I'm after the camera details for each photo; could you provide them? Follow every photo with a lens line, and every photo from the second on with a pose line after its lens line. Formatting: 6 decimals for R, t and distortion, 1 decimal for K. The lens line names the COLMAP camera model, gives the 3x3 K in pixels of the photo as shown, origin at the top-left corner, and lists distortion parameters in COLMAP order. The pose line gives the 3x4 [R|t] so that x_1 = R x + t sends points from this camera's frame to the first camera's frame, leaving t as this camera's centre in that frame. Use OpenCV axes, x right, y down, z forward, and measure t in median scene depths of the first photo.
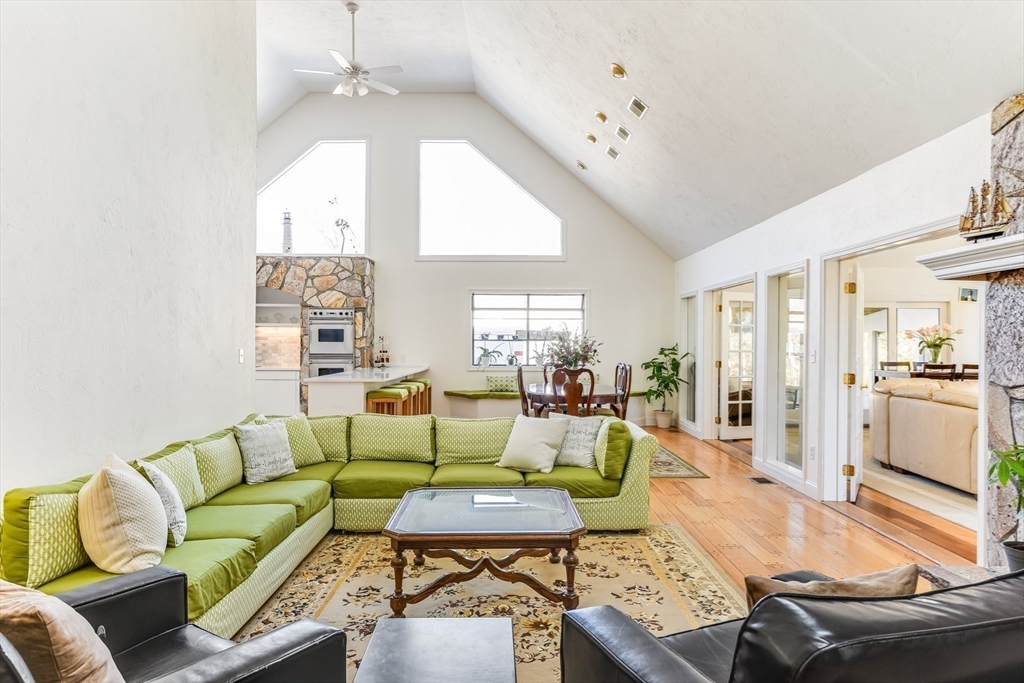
lens RADIAL K [[656.2, 0, 512.0], [0, 656.2, 341.5], [0, 0, 1]] dist [0.027480, -0.000010]
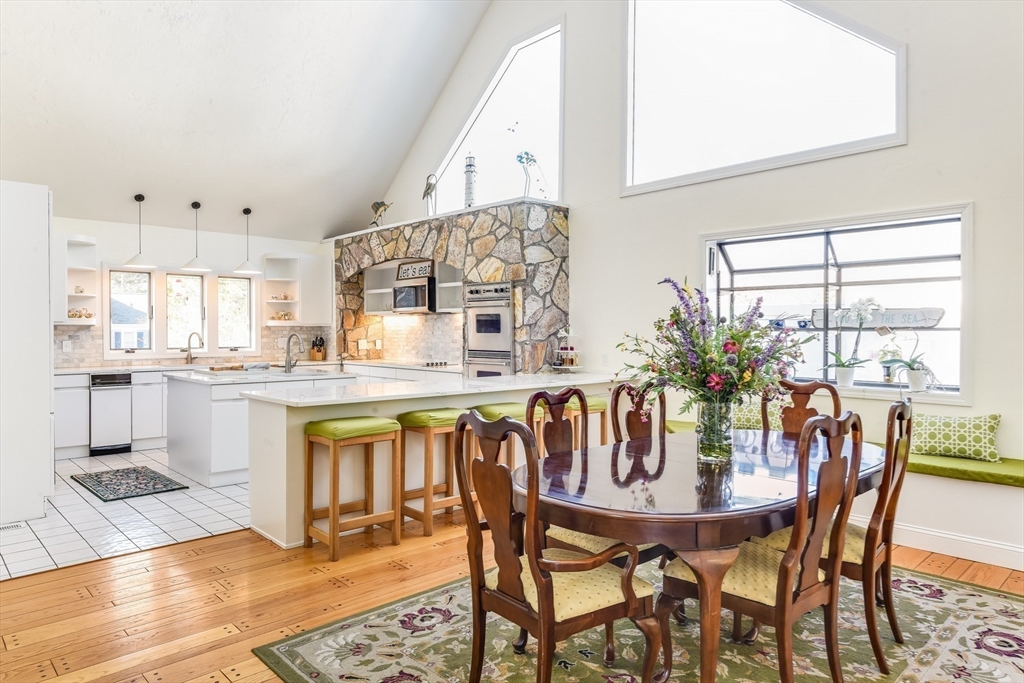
lens RADIAL K [[656.2, 0, 512.0], [0, 656.2, 341.5], [0, 0, 1]] dist [0.027480, -0.000010]
pose [[0.681933, 0.010853, -0.731334, 0.239349], [0.000572, 0.999882, 0.015372, -0.000905], [0.731415, -0.010901, 0.681846, 0.551780]]
